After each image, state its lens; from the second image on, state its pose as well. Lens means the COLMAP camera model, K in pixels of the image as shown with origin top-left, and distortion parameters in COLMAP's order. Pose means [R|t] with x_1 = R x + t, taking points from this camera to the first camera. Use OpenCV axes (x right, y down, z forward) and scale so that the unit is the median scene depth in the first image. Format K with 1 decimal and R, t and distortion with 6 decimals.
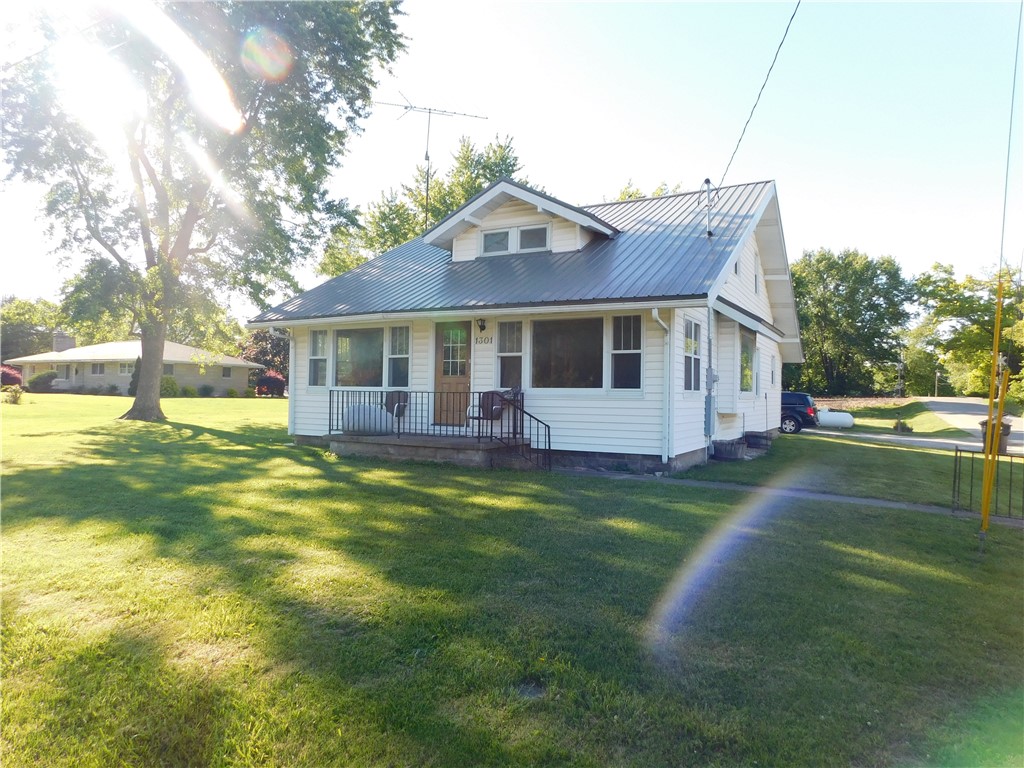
lens RADIAL K [[674.0, 0, 512.0], [0, 674.0, 384.0], [0, 0, 1]] dist [-0.037229, 0.000396]
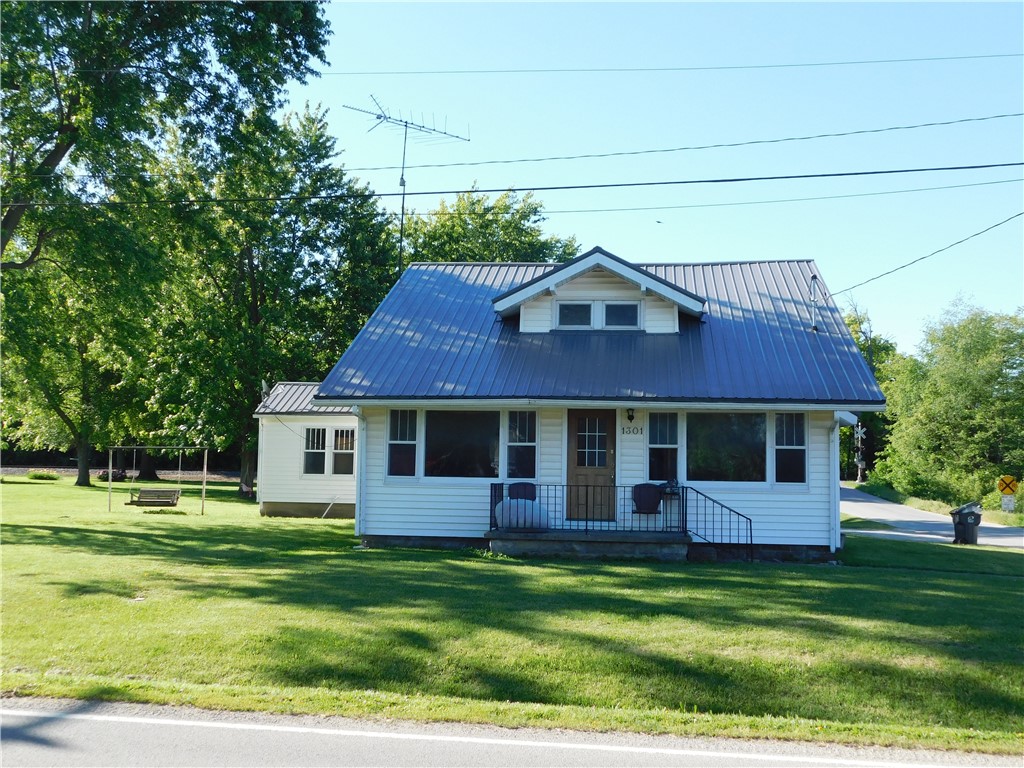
lens RADIAL K [[1099.5, 0, 512.0], [0, 1099.5, 384.0], [0, 0, 1]] dist [0.060154, 0.012809]
pose [[0.923997, 0.032200, 0.381042, -0.775203], [-0.008761, 0.997969, -0.063089, -0.029673], [-0.382299, 0.054956, 0.922403, -0.374845]]
